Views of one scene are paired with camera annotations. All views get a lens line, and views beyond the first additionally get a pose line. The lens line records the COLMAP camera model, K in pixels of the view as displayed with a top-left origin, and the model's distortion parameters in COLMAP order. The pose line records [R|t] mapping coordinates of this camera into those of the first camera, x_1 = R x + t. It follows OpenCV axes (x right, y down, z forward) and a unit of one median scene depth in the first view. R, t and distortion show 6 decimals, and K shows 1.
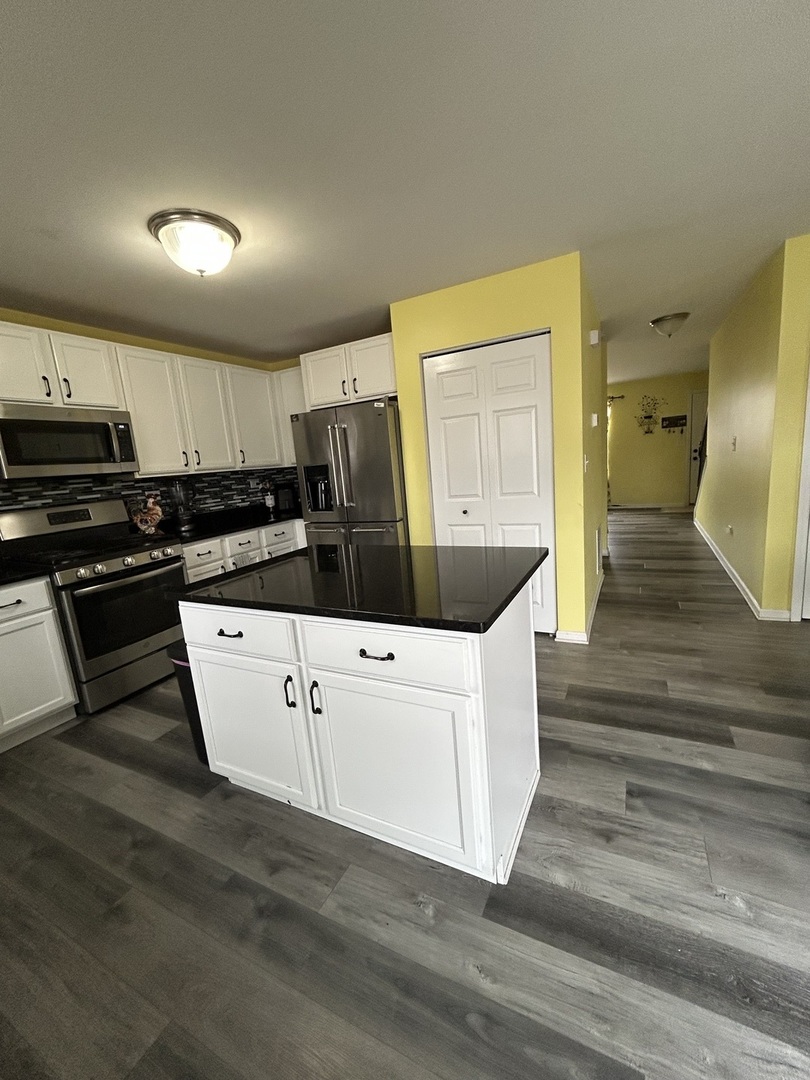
lens RADIAL K [[437.9, 0, 405.0], [0, 437.9, 540.0], [0, 0, 1]] dist [0.001425, -0.000049]
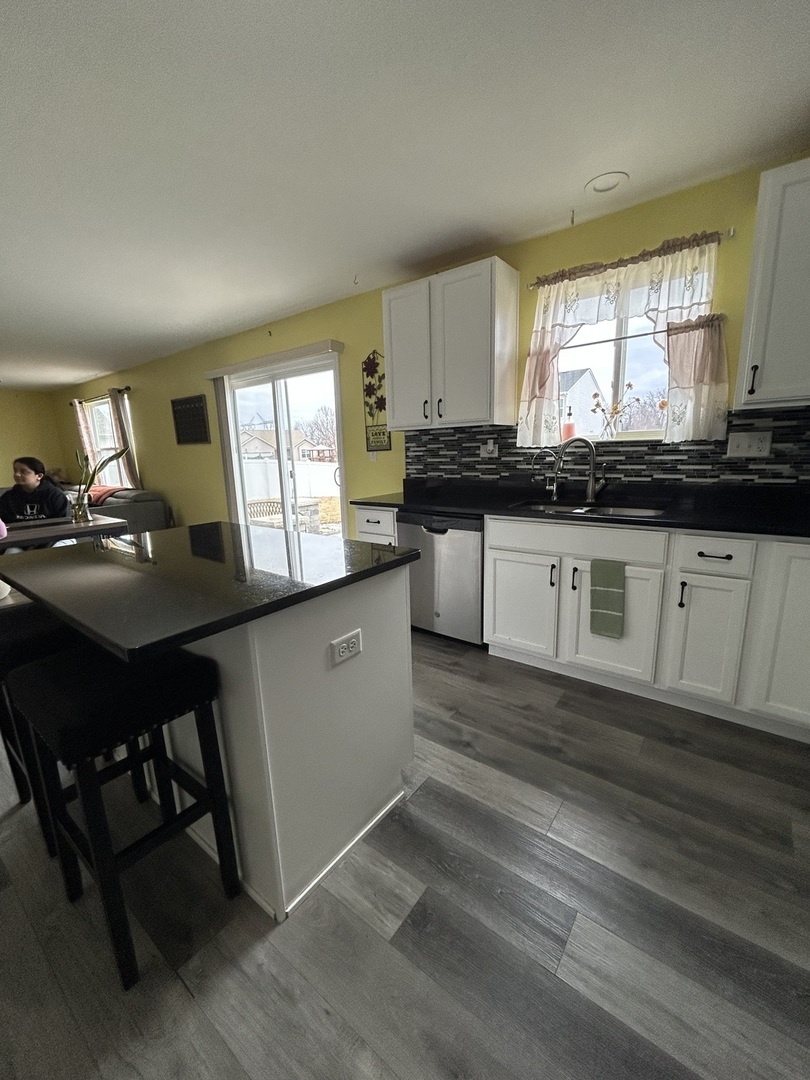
lens RADIAL K [[437.9, 0, 405.0], [0, 437.9, 540.0], [0, 0, 1]] dist [0.001425, -0.000049]
pose [[-0.978978, 0.076230, 0.189185, -0.368752], [0.141113, 0.922855, 0.358365, -0.117592], [-0.147272, 0.377528, -0.914212, 0.967274]]
